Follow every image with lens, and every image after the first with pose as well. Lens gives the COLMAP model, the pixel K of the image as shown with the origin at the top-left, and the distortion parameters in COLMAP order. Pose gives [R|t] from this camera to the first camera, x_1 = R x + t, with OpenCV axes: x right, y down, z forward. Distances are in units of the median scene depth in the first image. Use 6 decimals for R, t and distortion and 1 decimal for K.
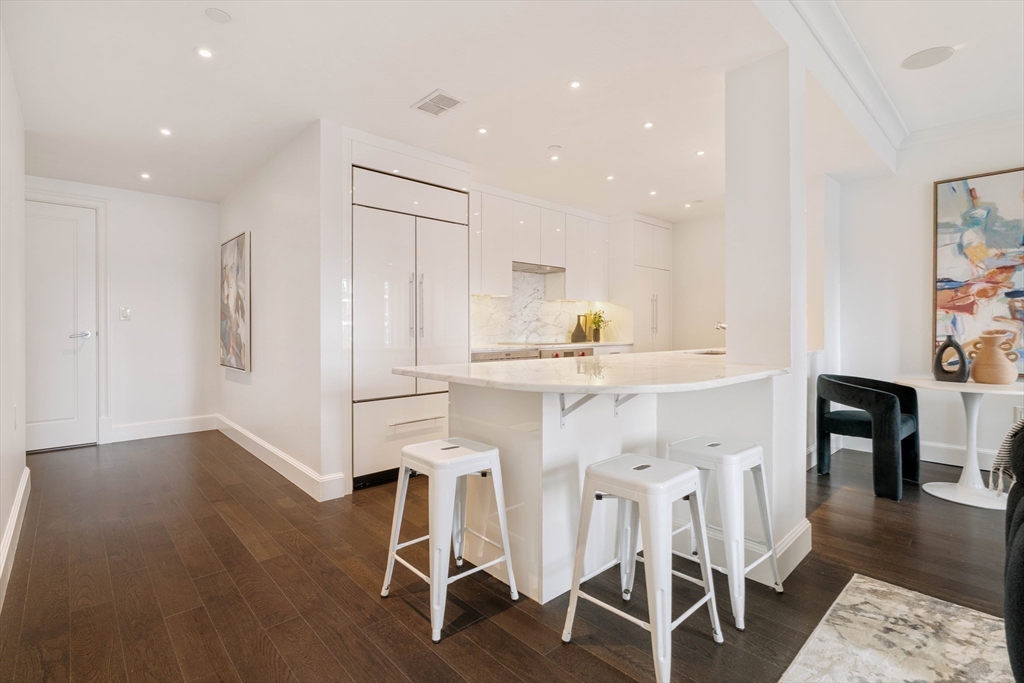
lens RADIAL K [[468.3, 0, 464.6], [0, 468.3, 330.2], [0, 0, 1]] dist [-0.002699, 0.000662]
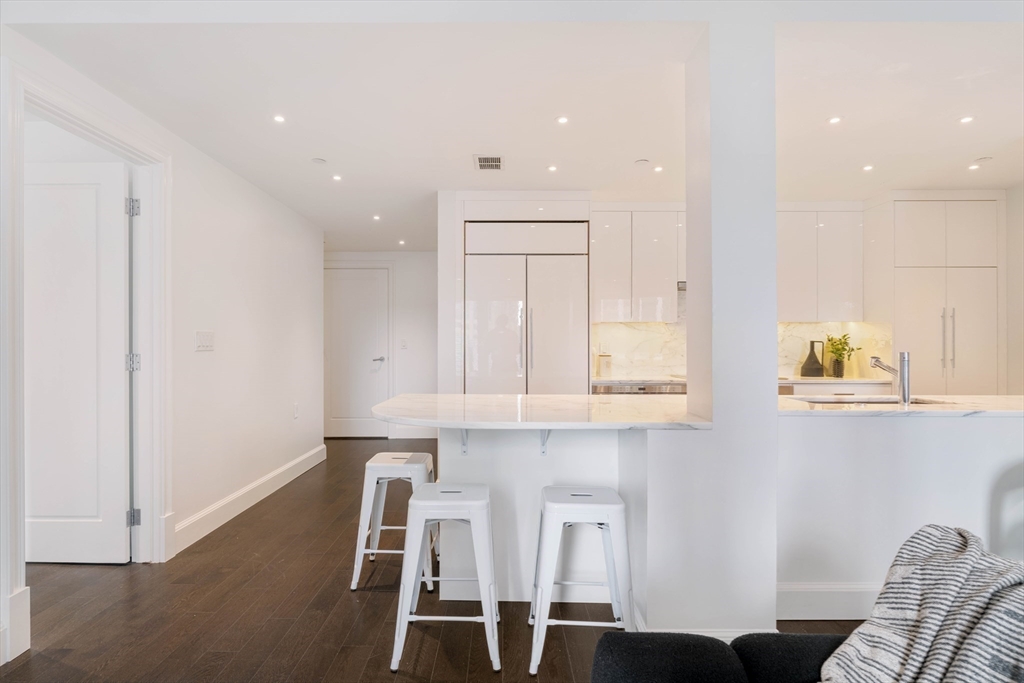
lens RADIAL K [[524.1, 0, 492.0], [0, 524.1, 346.2], [0, 0, 1]] dist [0.002375, 0.000221]
pose [[0.743373, -0.002944, -0.668871, 0.439444], [-0.001742, 0.999978, -0.006338, -0.018256], [0.668875, 0.005877, 0.743352, 0.039973]]
